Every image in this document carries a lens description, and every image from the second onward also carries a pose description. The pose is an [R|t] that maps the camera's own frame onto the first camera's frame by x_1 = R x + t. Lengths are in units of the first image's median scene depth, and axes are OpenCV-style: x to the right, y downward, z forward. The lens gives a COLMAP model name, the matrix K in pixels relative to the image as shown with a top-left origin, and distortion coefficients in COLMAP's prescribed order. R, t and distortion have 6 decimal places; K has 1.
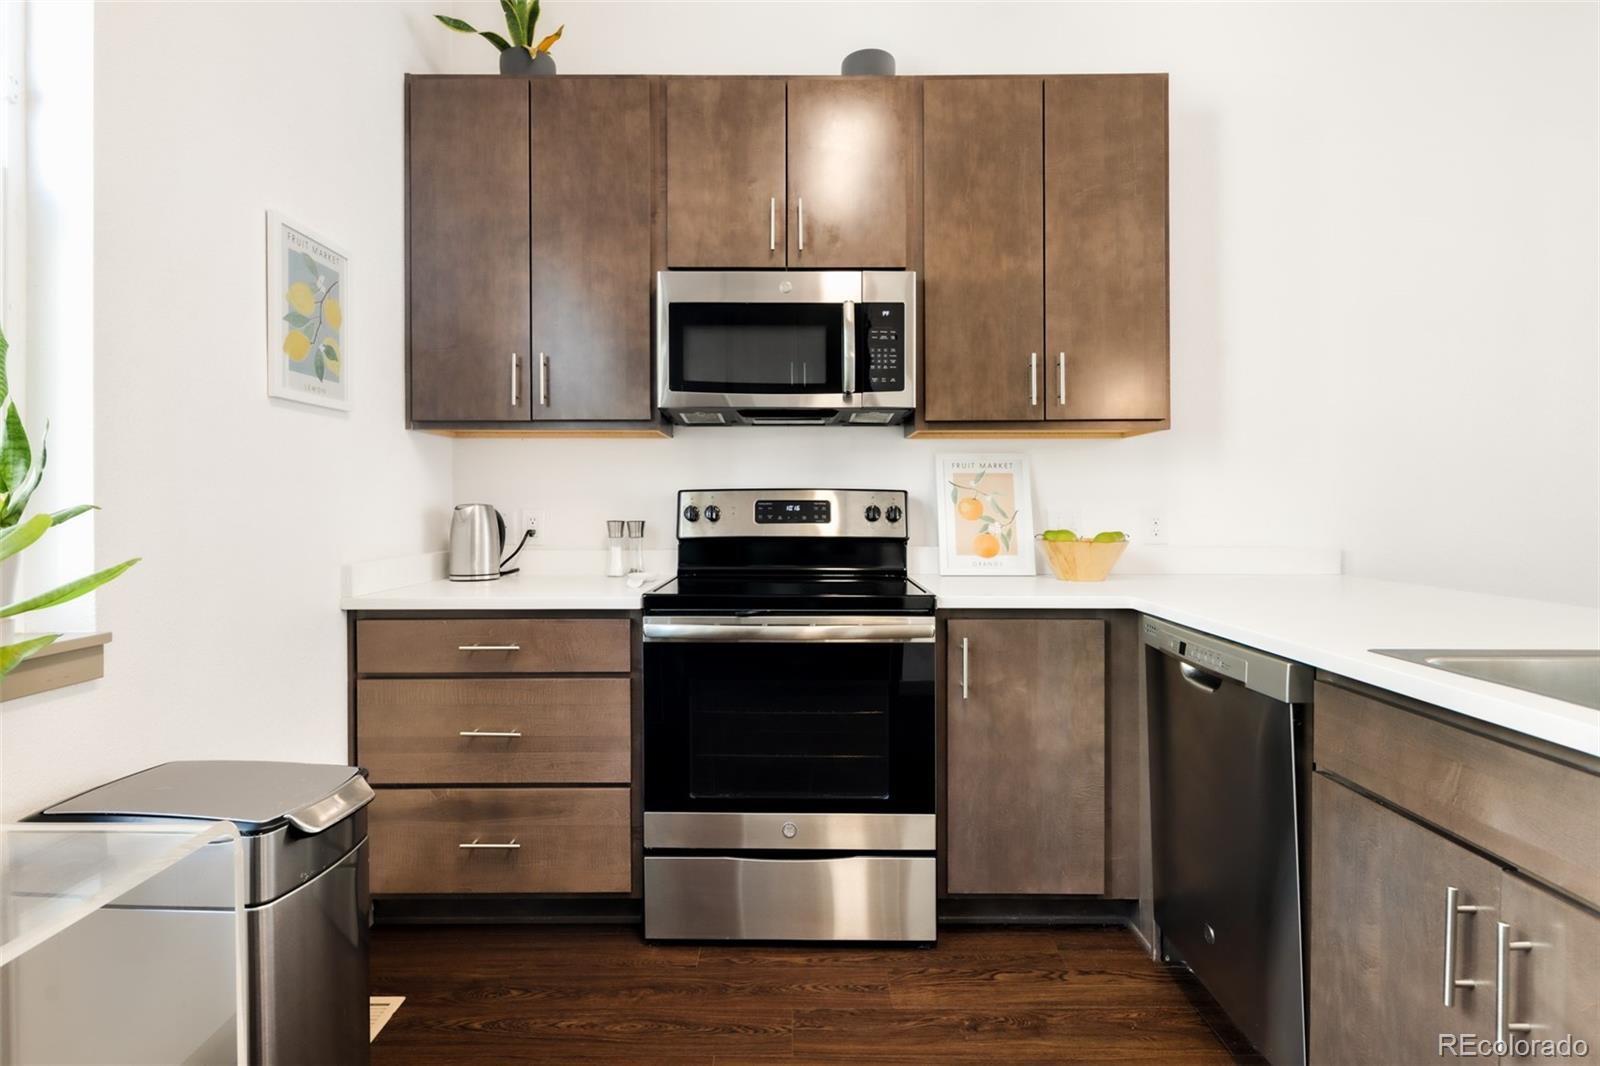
lens RADIAL K [[778.8, 0, 791.0], [0, 778.8, 523.0], [0, 0, 1]] dist [0.003375, -0.006893]
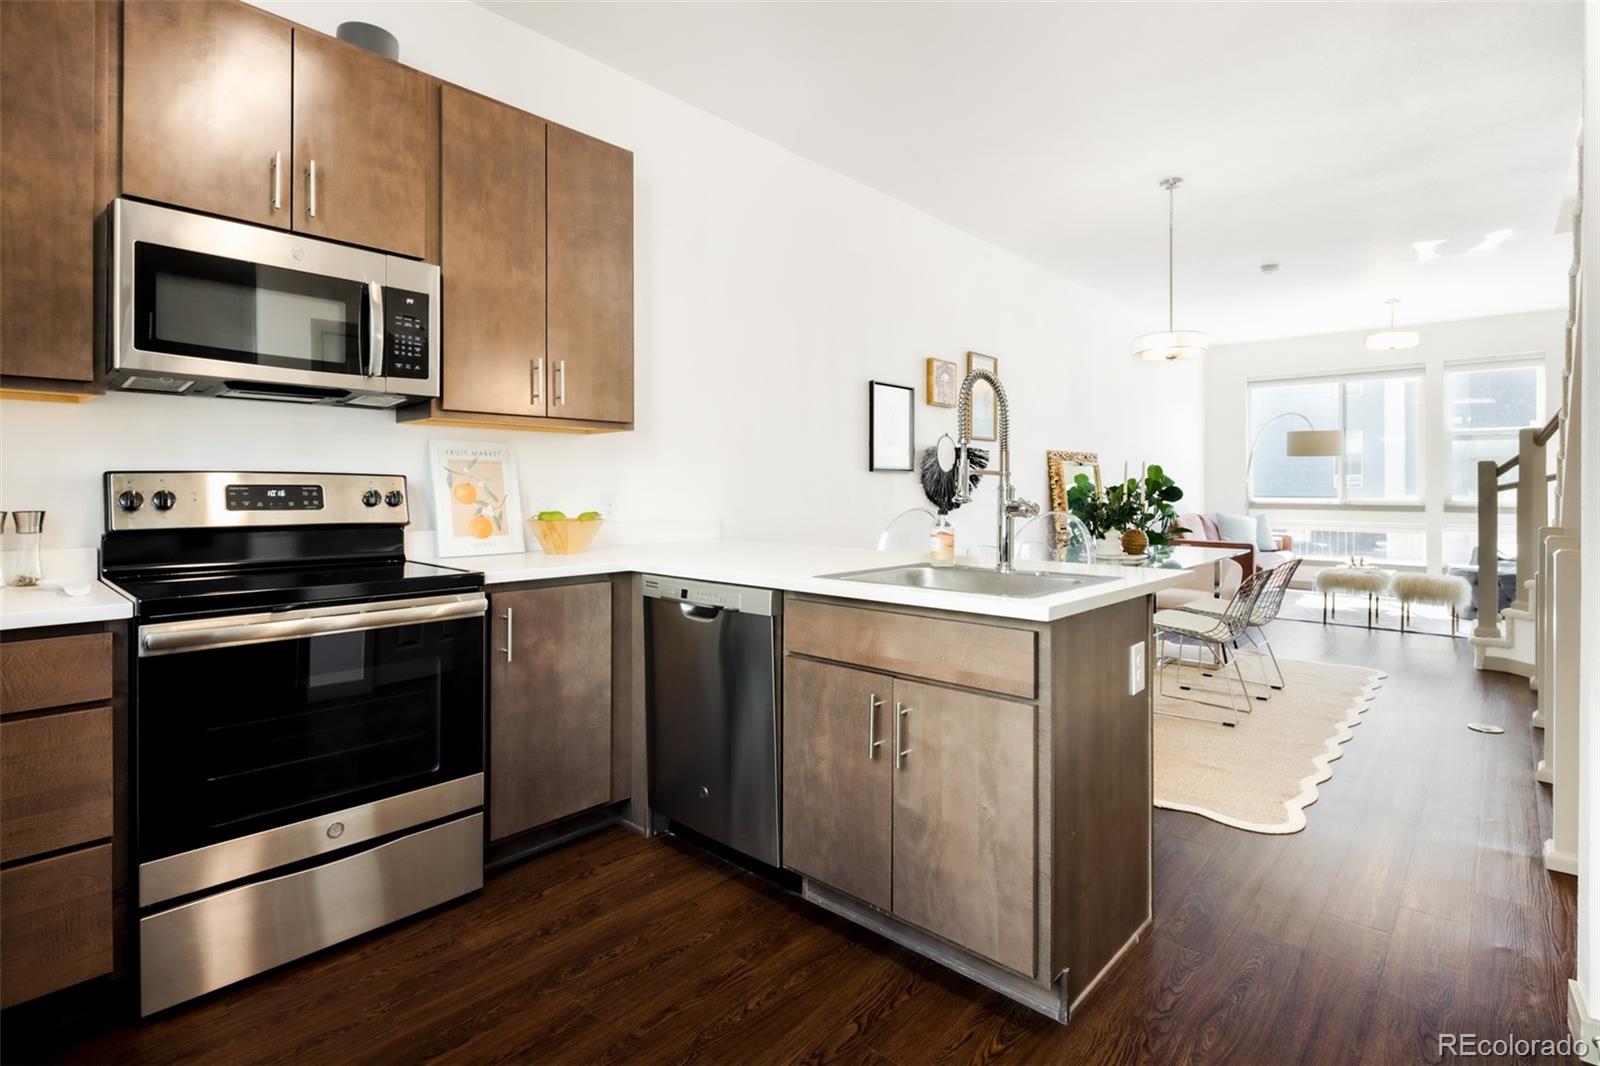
lens RADIAL K [[778.8, 0, 791.0], [0, 778.8, 523.0], [0, 0, 1]] dist [0.003375, -0.006893]
pose [[0.669619, -0.031413, 0.742040, -0.309227], [0.016886, 0.999491, 0.027074, 0.000931], [-0.742513, -0.005599, 0.669809, -0.051982]]
